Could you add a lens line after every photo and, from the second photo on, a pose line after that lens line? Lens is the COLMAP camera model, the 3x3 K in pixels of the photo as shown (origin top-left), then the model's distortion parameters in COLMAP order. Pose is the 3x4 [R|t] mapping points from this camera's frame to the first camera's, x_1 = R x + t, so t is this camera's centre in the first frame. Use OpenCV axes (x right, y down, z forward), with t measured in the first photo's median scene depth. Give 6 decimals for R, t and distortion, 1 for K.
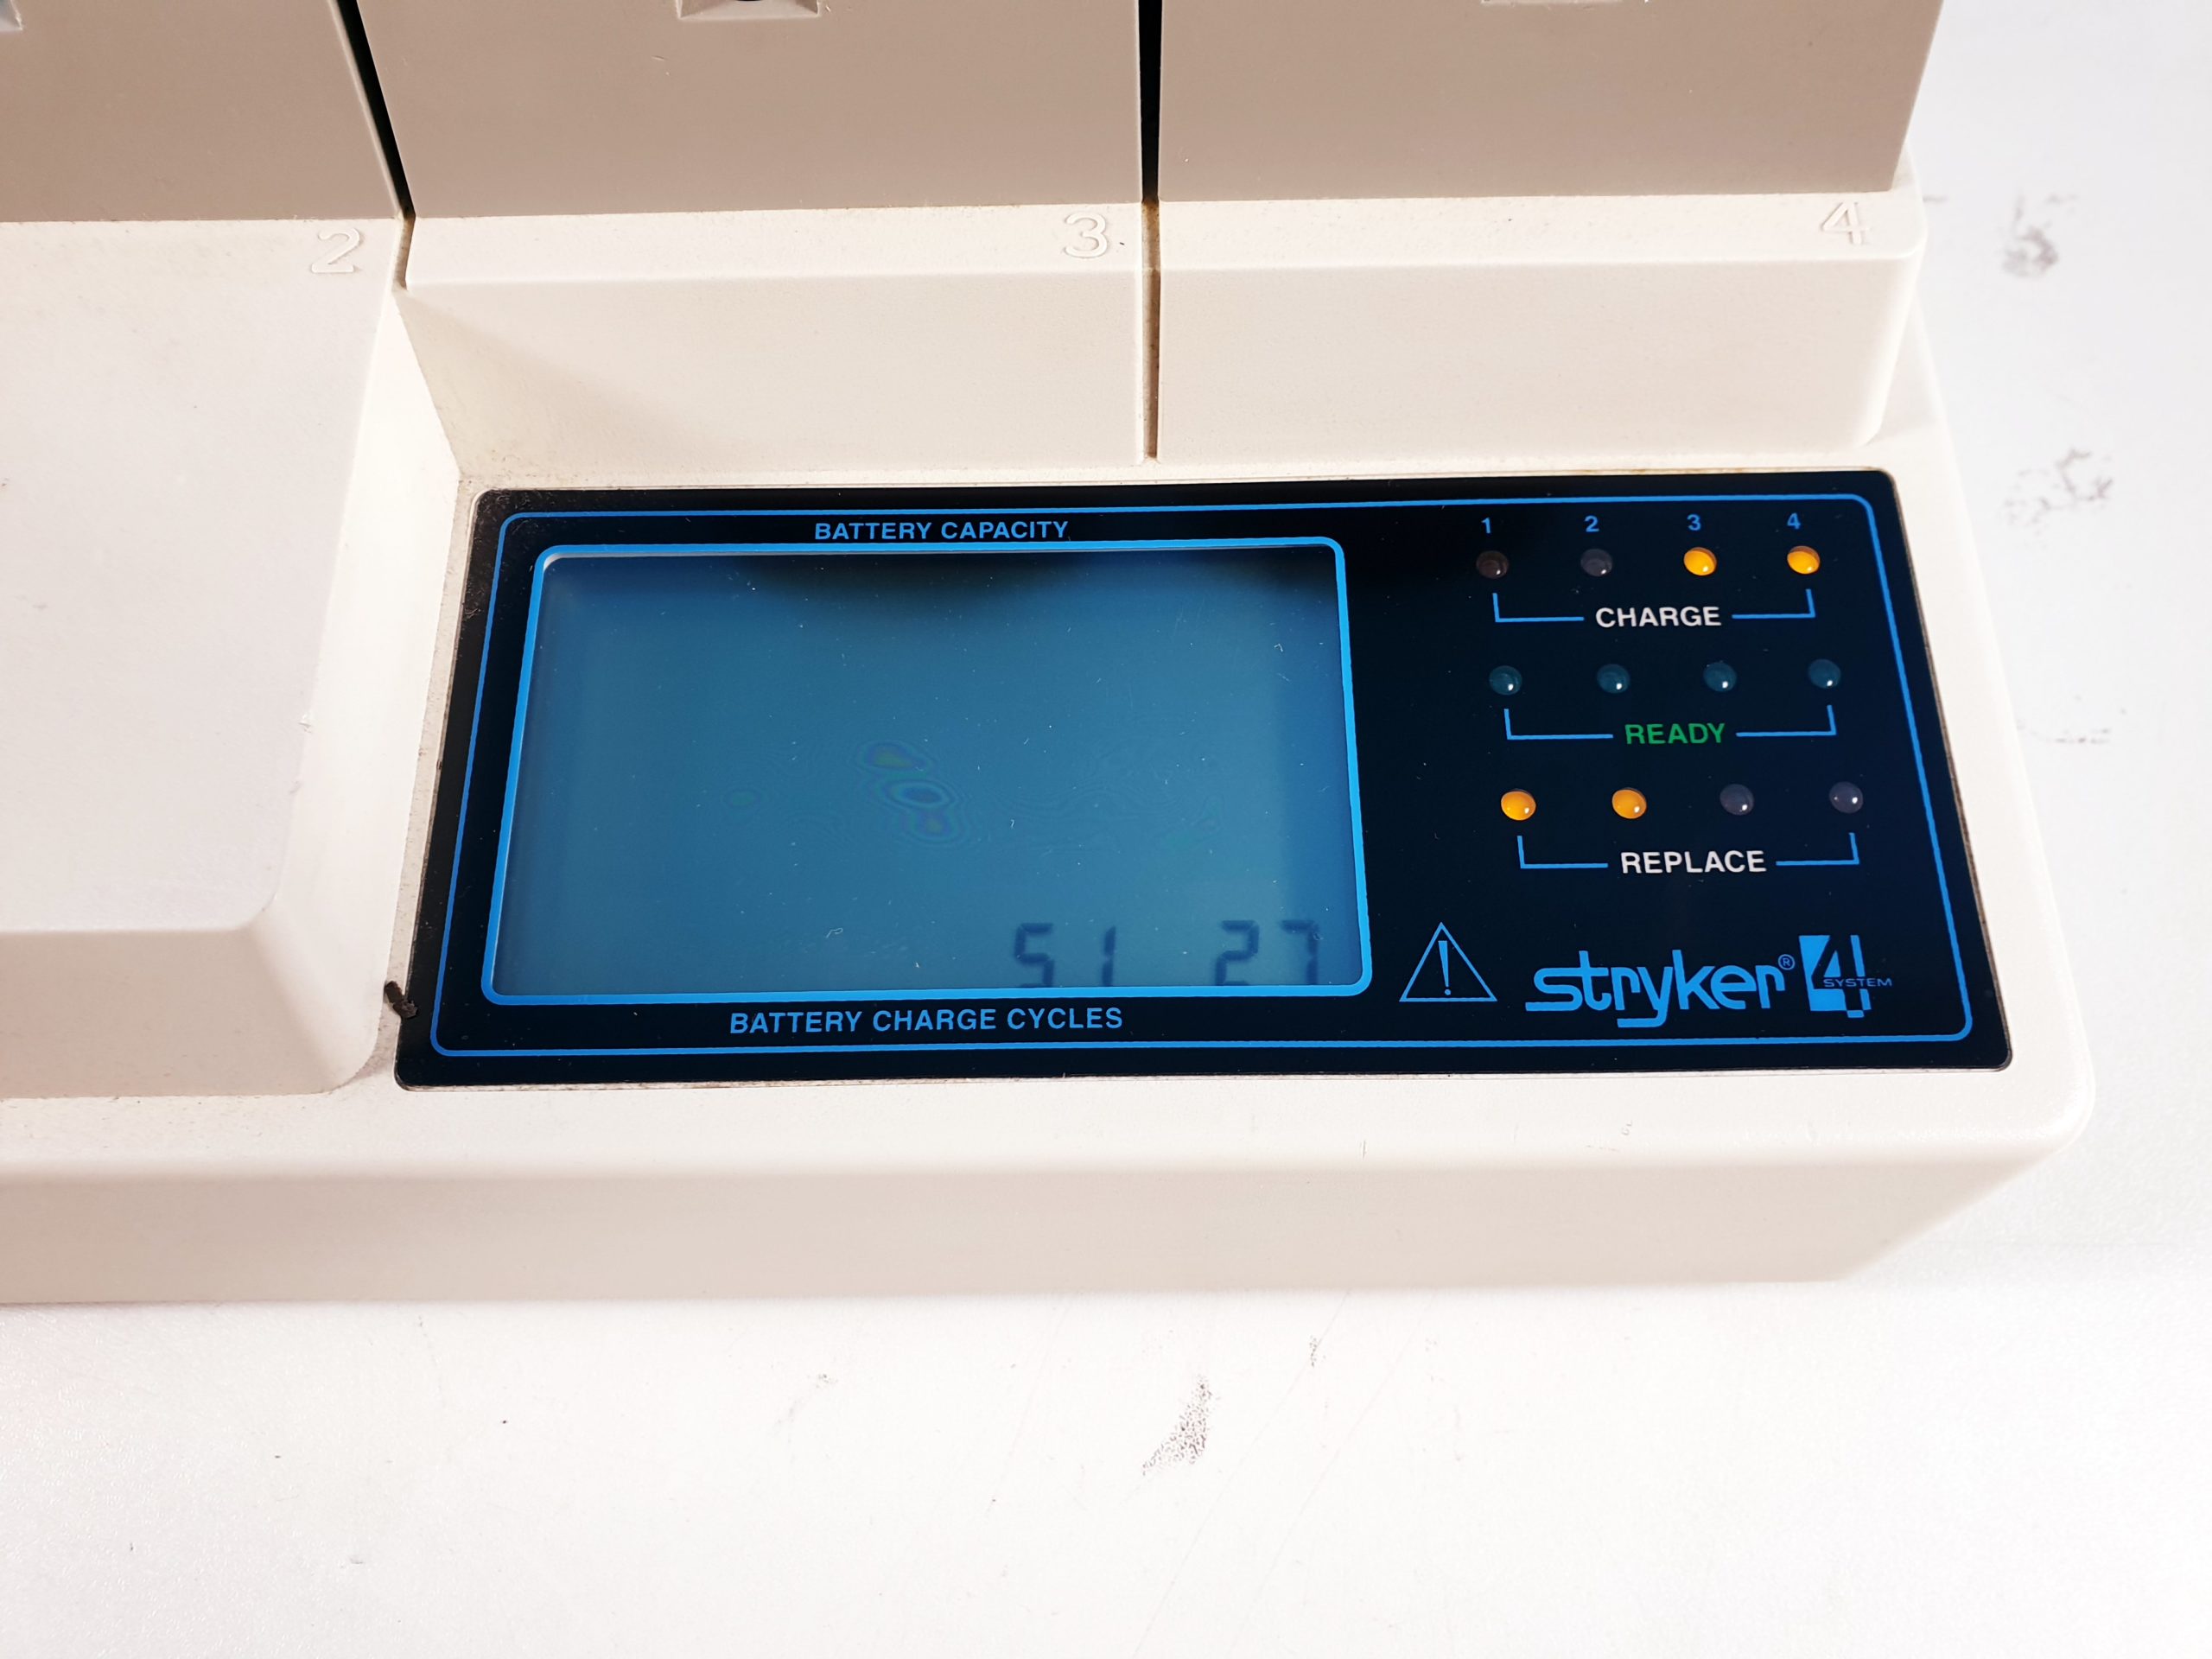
lens RADIAL K [[1710.9, 0, 1110.9], [0, 1710.9, 836.3], [0, 0, 1]] dist [-0.028087, 0.001881]
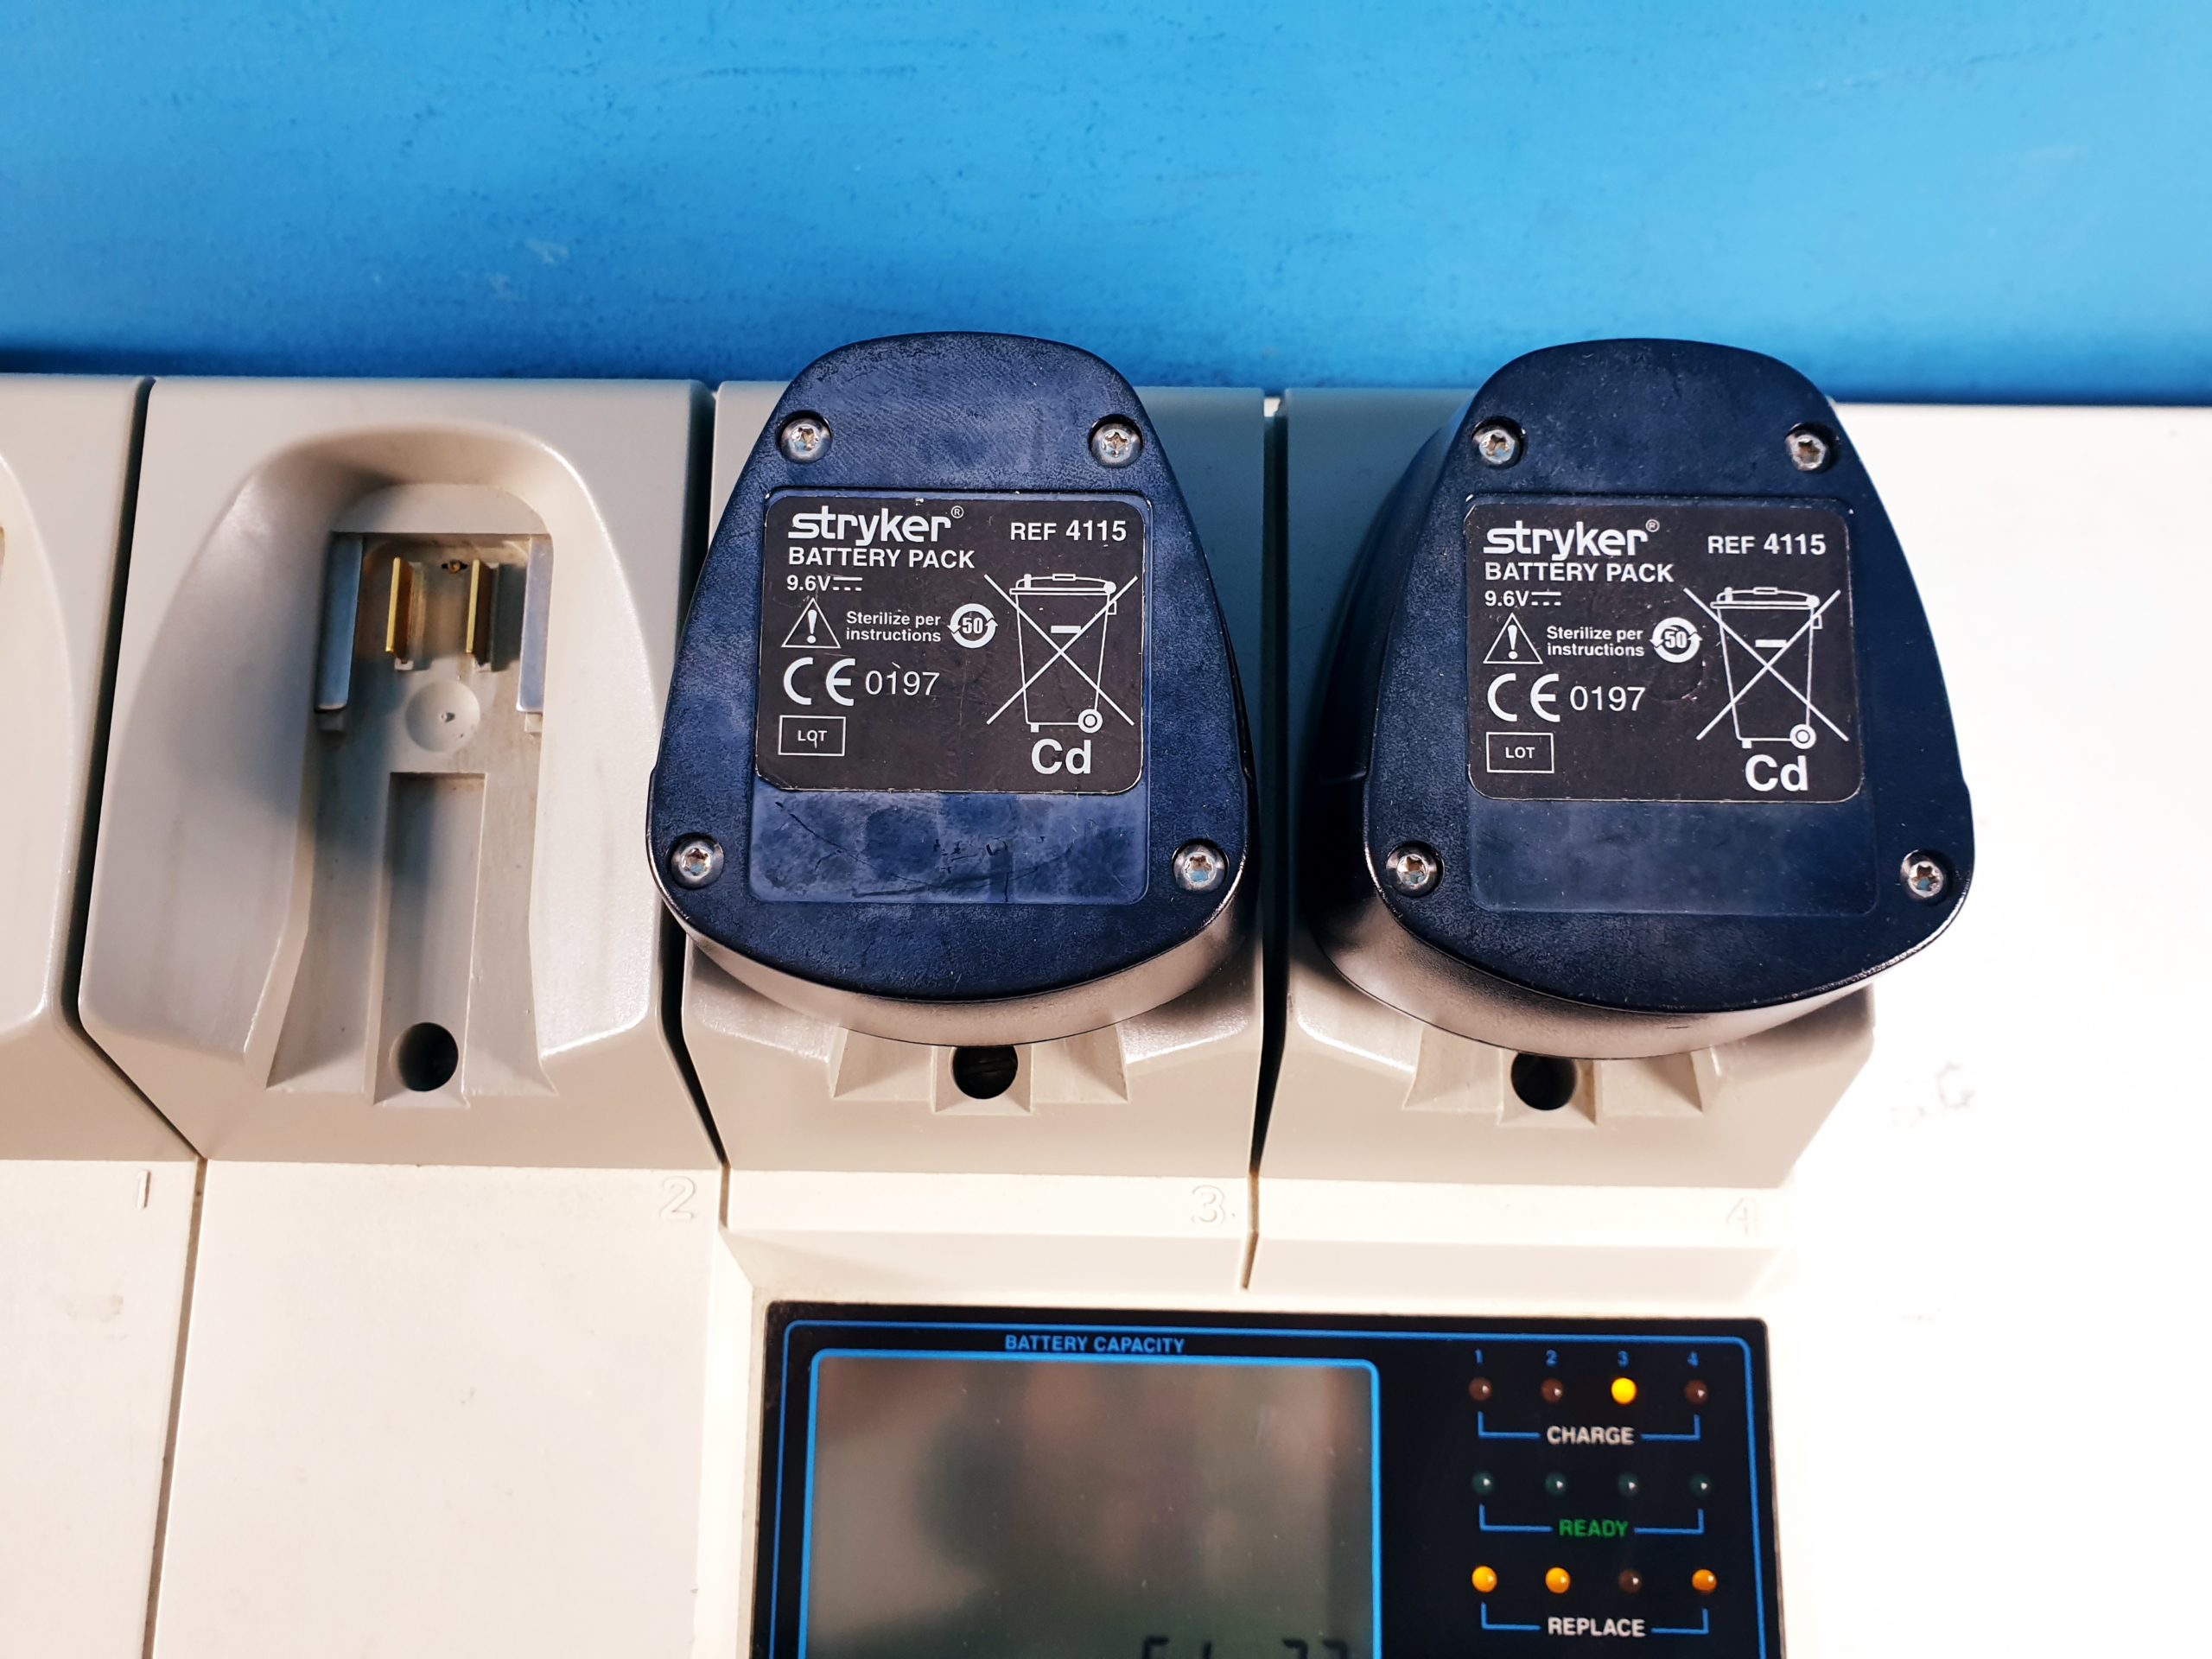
lens RADIAL K [[1710.9, 0, 1099.8], [0, 1710.9, 820.7], [0, 0, 1]] dist [-0.028087, 0.001881]
pose [[0.999685, 0.024978, -0.002468, -0.105654], [-0.024111, 0.982988, 0.182081, -0.896219], [0.006974, -0.181965, 0.983280, -0.329845]]
